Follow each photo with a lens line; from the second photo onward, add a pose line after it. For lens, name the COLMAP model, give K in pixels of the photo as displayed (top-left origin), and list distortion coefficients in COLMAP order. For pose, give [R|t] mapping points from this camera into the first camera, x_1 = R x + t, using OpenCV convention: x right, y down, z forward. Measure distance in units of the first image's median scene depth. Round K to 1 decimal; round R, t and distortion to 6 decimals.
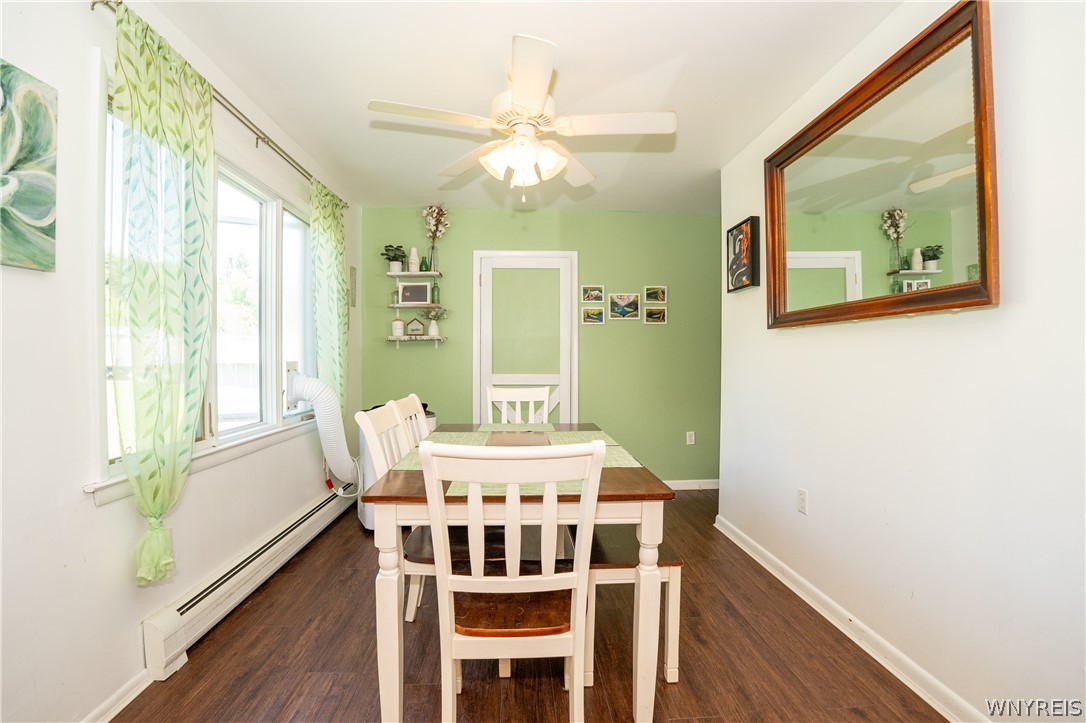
lens RADIAL K [[491.6, 0, 541.0], [0, 491.6, 363.7], [0, 0, 1]] dist [-0.081213, 0.021988]
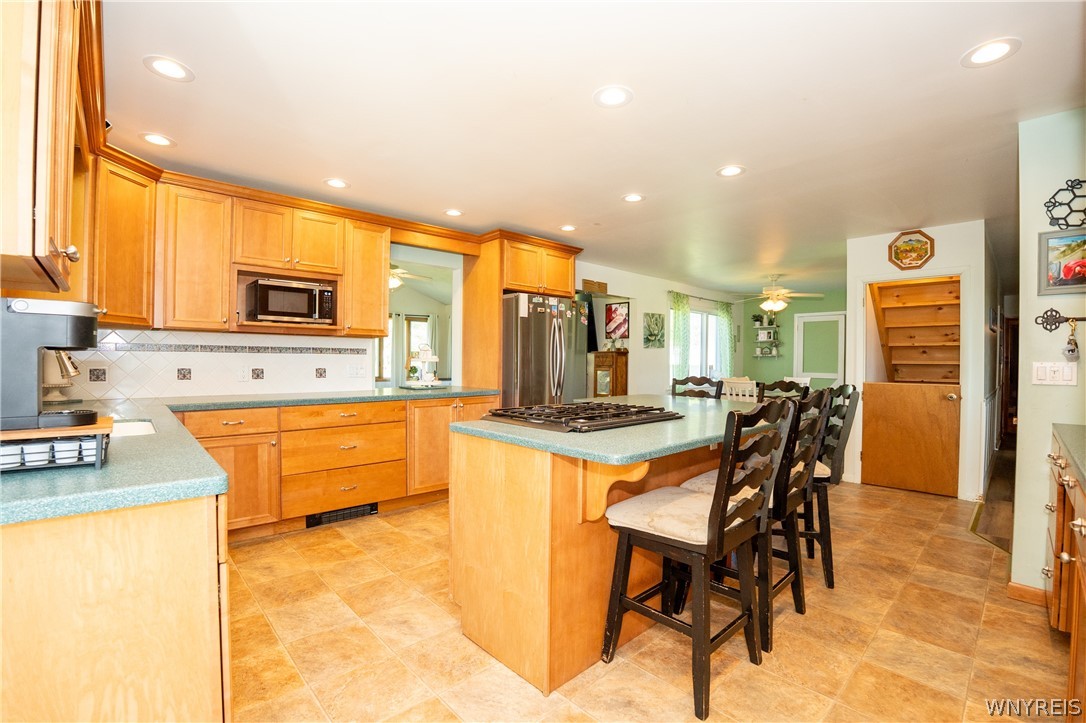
lens RADIAL K [[477.4, 0, 541.0], [0, 477.4, 365.0], [0, 0, 1]] dist [-0.065541, 0.012003]
pose [[0.649660, 0.012469, -0.760122, 0.712909], [-0.016695, 0.999858, 0.002133, 0.003795], [0.760041, 0.011305, 0.649777, -1.182358]]
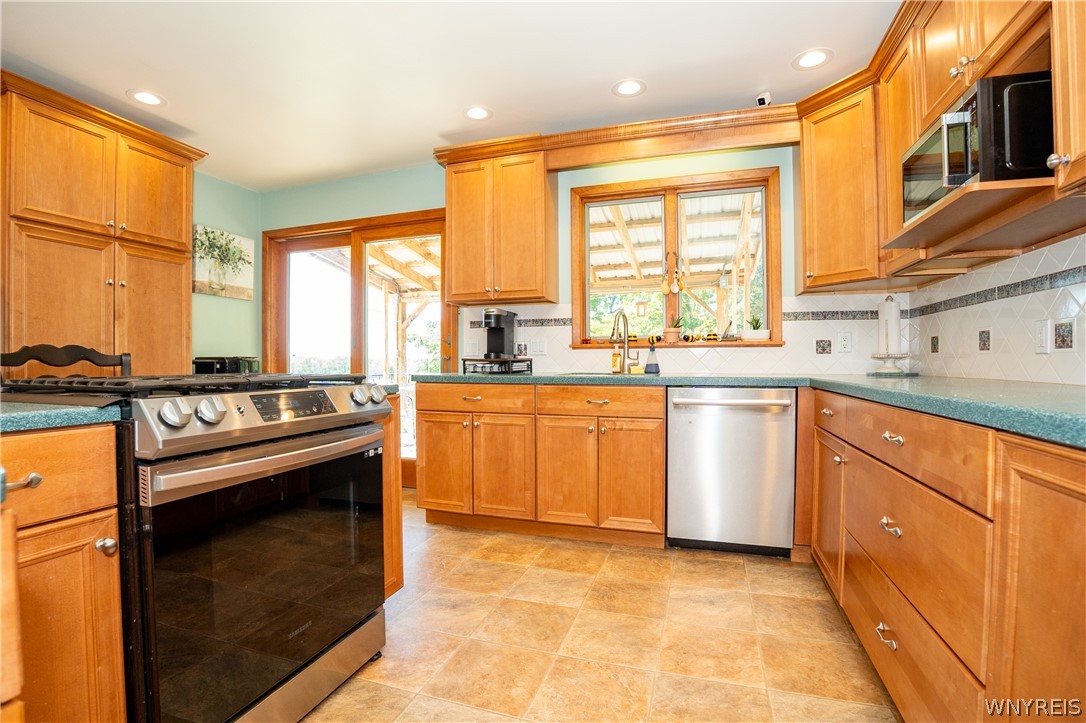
lens RADIAL K [[491.6, 0, 541.0], [0, 491.6, 363.7], [0, 0, 1]] dist [-0.081213, 0.021988]
pose [[-0.936908, -0.000631, 0.349576, -0.026697], [0.005923, 0.999826, 0.017677, 0.041794], [-0.349526, 0.018632, -0.936741, -0.539947]]
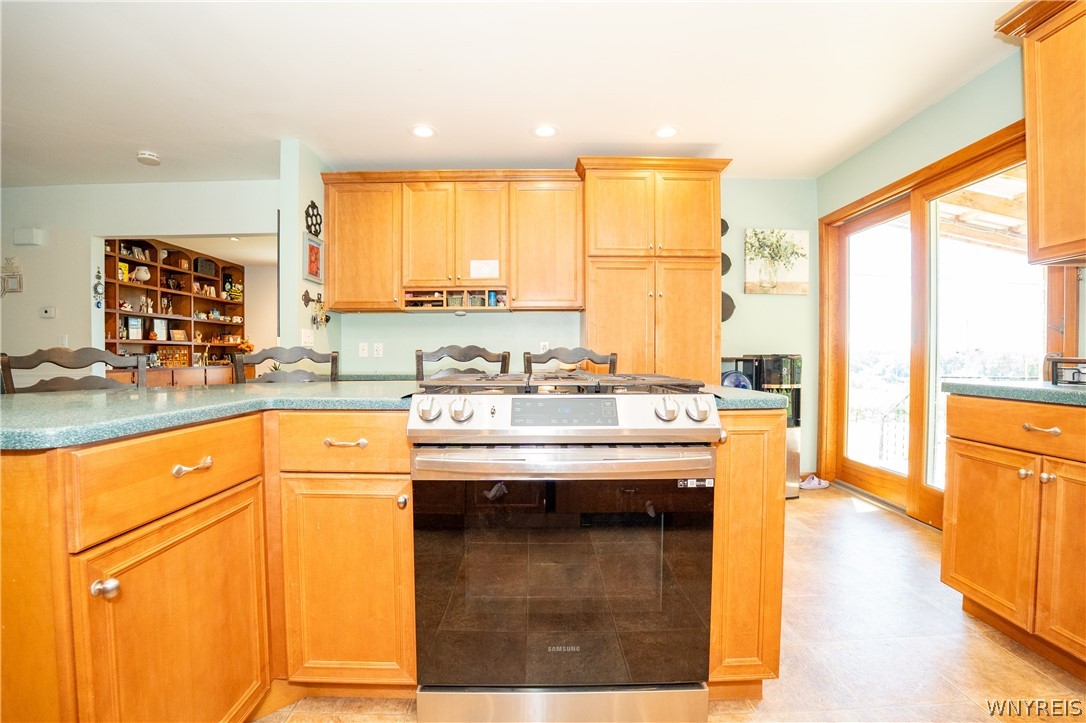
lens RADIAL K [[477.4, 0, 541.0], [0, 477.4, 365.0], [0, 0, 1]] dist [-0.065541, 0.012003]
pose [[0.030030, -0.019501, 0.999359, -0.056980], [0.012698, 0.999736, 0.019127, 0.039210], [-0.999468, 0.012115, 0.030270, -0.763803]]
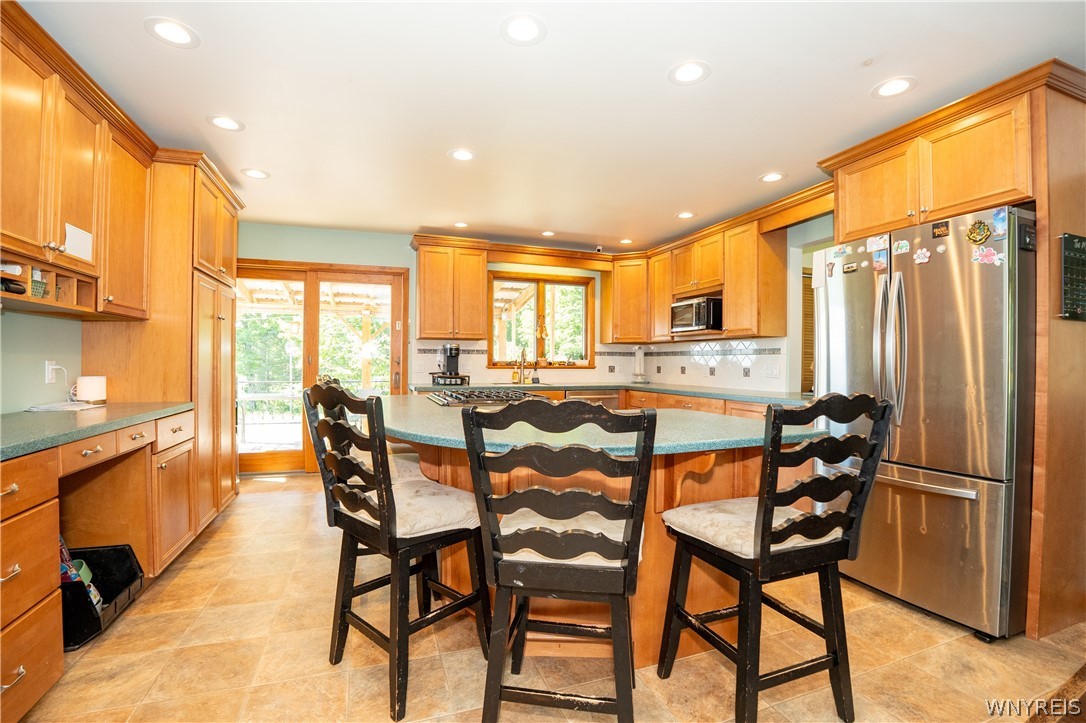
lens RADIAL K [[491.6, 0, 541.0], [0, 491.6, 363.7], [0, 0, 1]] dist [-0.081213, 0.021988]
pose [[-0.954638, -0.007355, -0.297678, 0.453597], [-0.011073, 0.999880, 0.010805, 0.003746], [0.297563, 0.013611, -0.954605, -0.018001]]
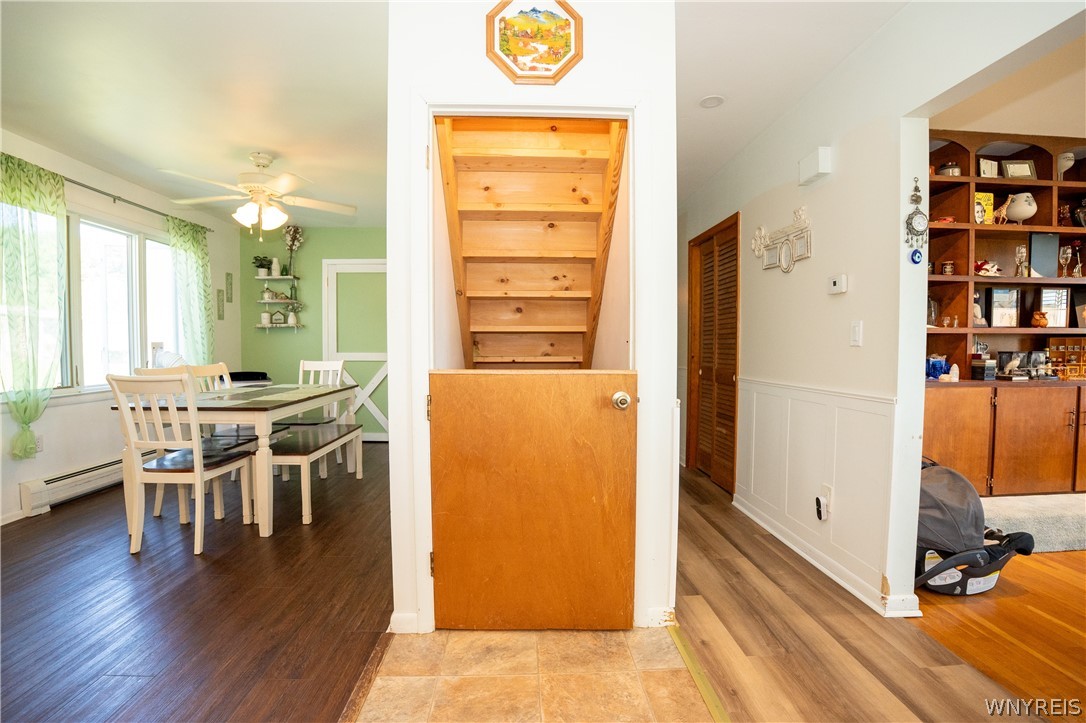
lens RADIAL K [[477.4, 0, 541.0], [0, 477.4, 365.0], [0, 0, 1]] dist [-0.065541, 0.012003]
pose [[1.000000, 0.000267, 0.000452, 0.468611], [-0.000281, 0.999484, 0.032125, 0.014506], [-0.000443, -0.032125, 0.999484, -0.291695]]
